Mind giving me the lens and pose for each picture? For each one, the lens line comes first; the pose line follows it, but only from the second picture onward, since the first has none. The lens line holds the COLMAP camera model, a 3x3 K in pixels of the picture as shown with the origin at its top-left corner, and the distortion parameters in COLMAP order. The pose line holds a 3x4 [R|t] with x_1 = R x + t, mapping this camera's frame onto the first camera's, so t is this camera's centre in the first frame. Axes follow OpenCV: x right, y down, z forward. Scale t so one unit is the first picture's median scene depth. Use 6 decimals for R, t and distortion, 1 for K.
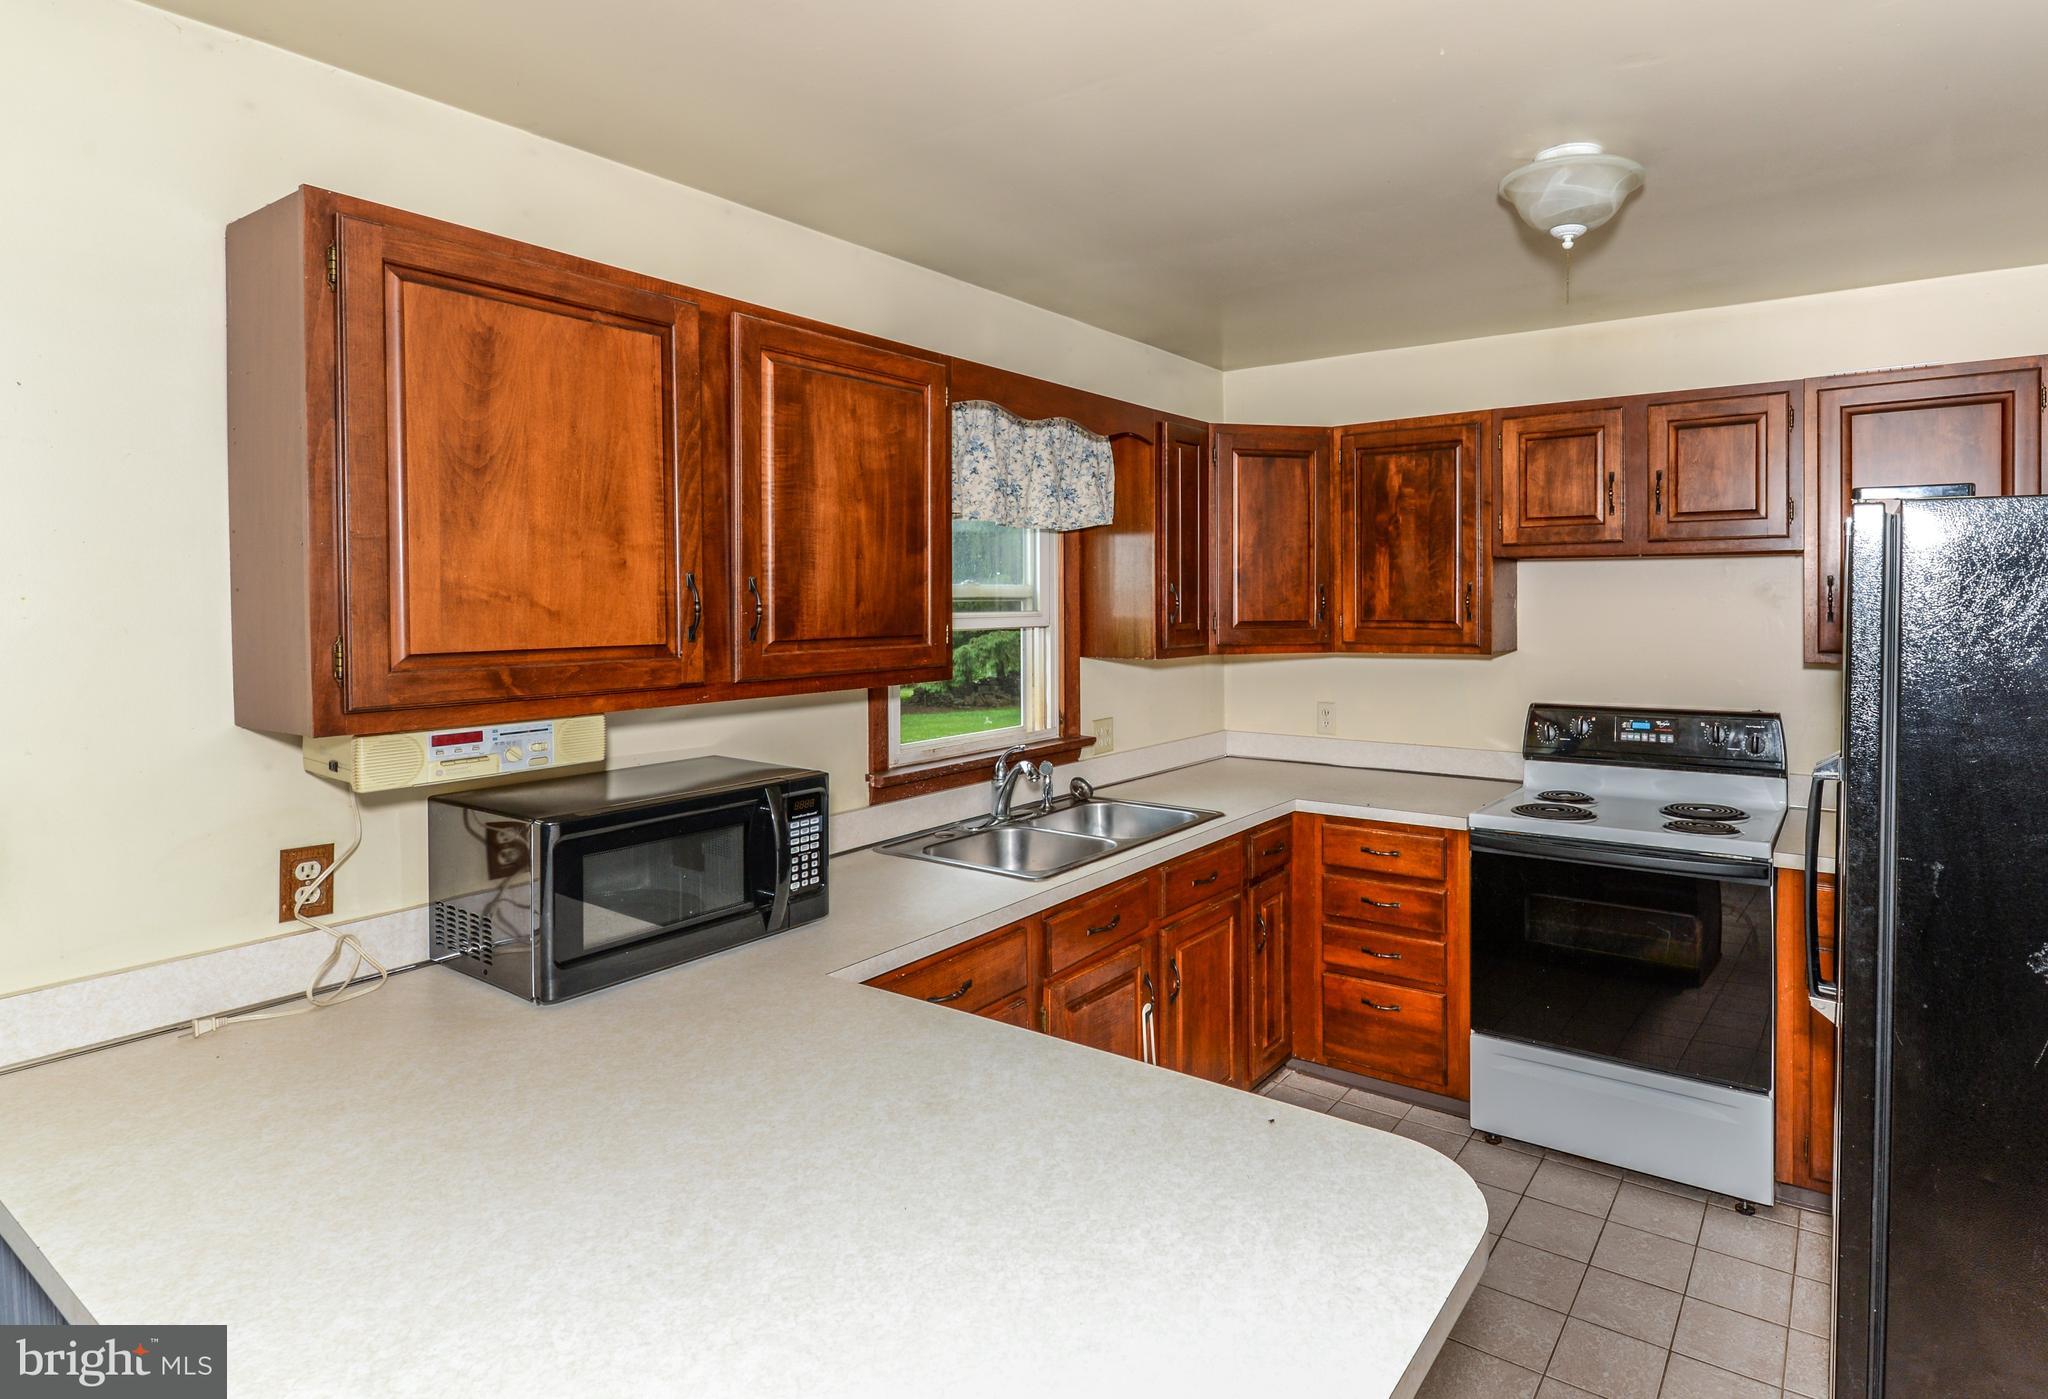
lens RADIAL K [[1059.5, 0, 1191.4], [0, 1059.5, 614.4], [0, 0, 1]] dist [0.000797, -0.000012]
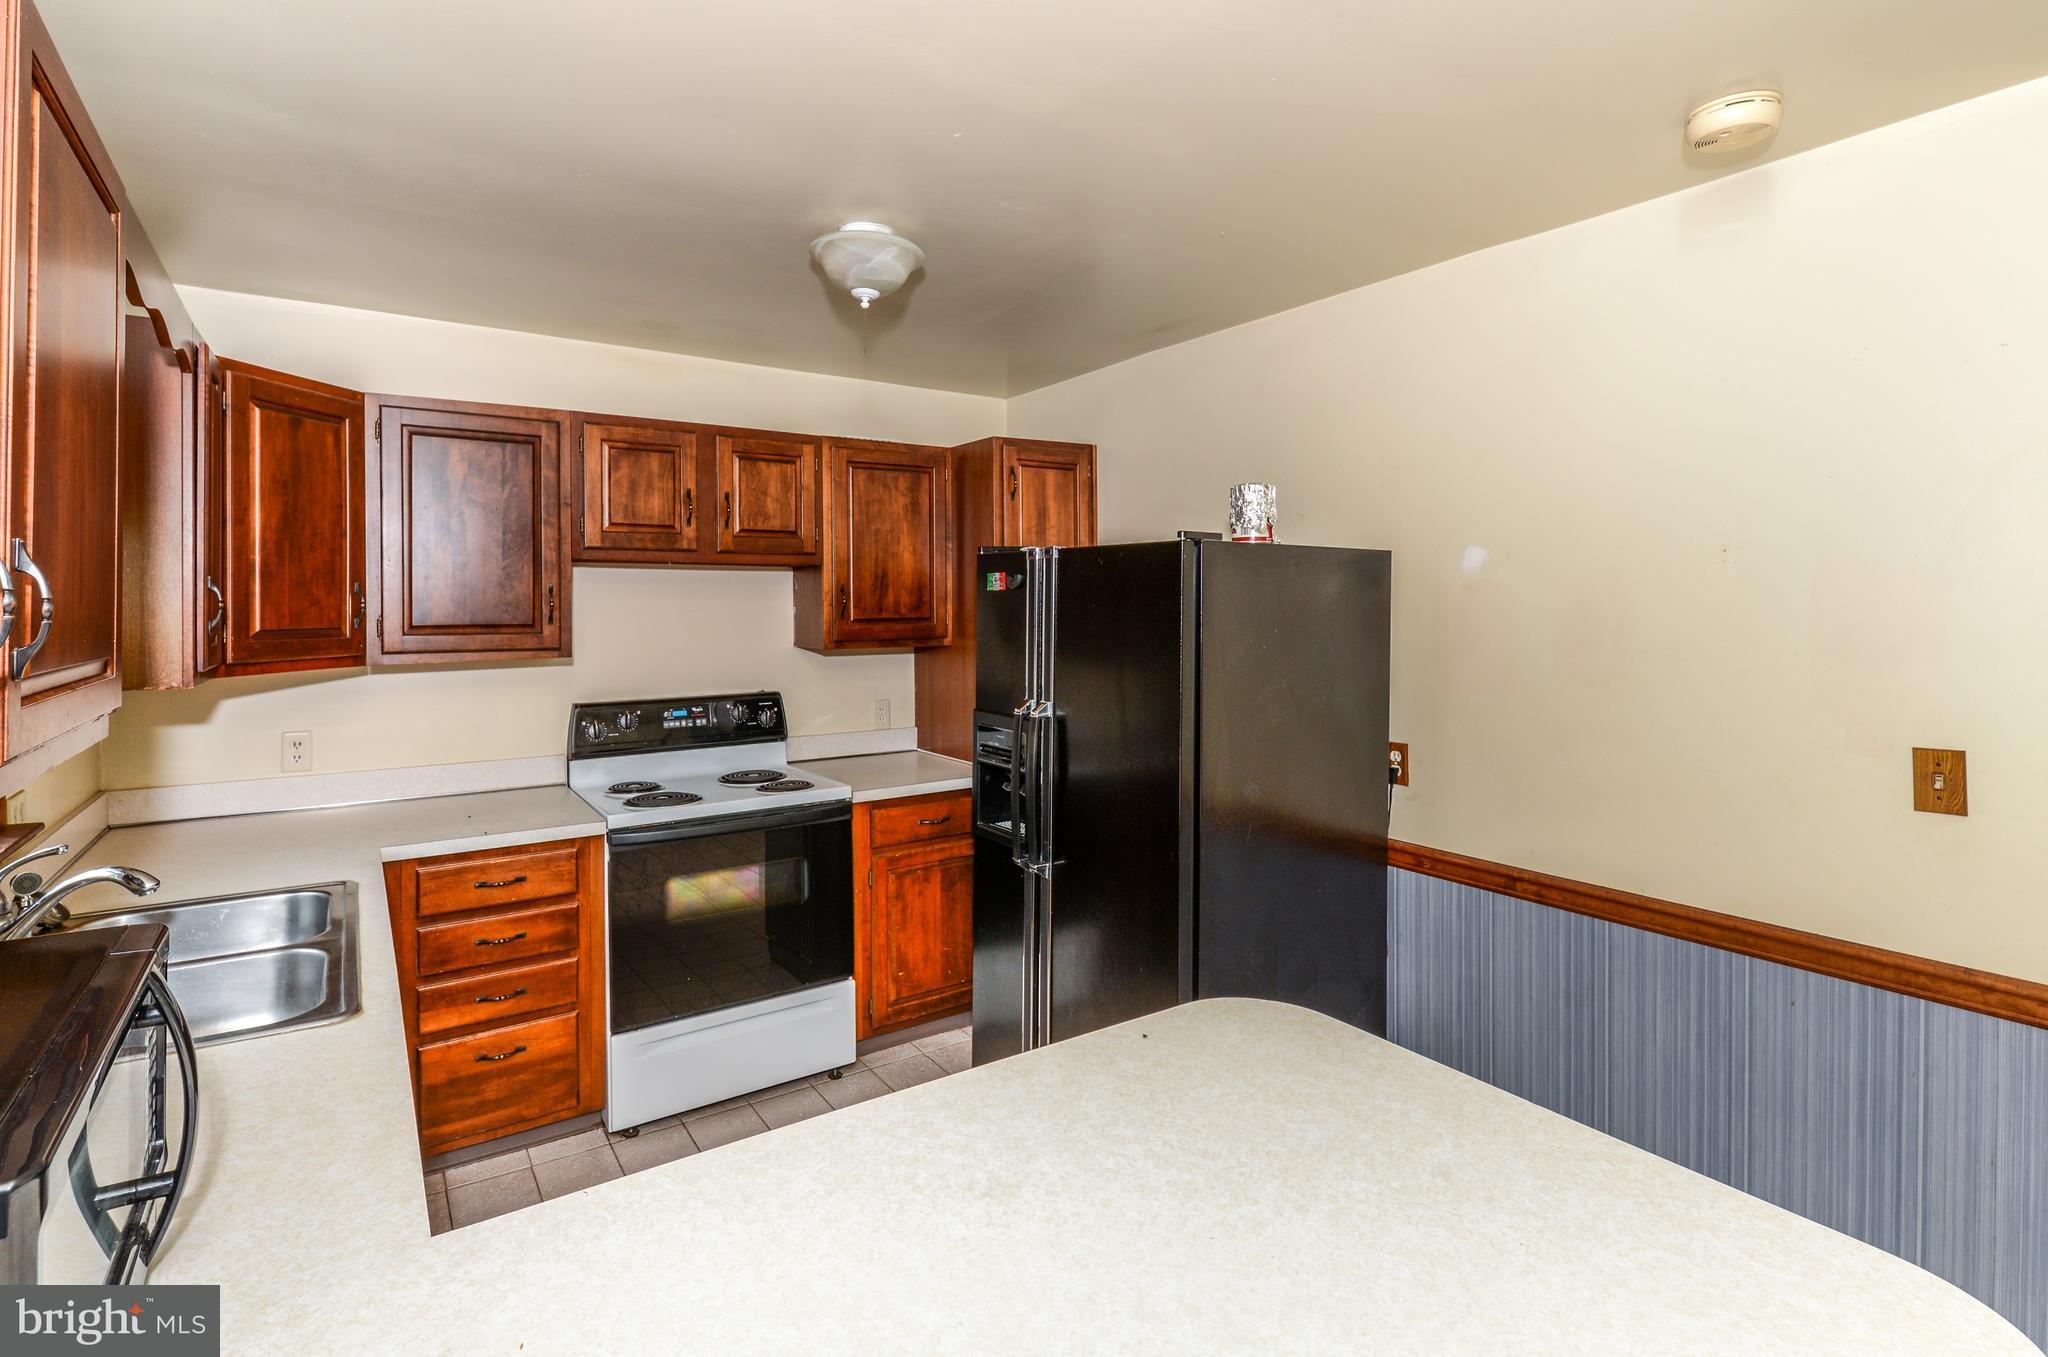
lens RADIAL K [[979.3, 0, 951.2], [0, 979.3, 610.1], [0, 0, 1]] dist [0.011686, -0.000001]
pose [[0.426915, -0.003500, 0.904285, -0.414967], [0.014874, 0.999884, -0.003151, 0.002107], [-0.904170, 0.014795, 0.426917, 0.298938]]
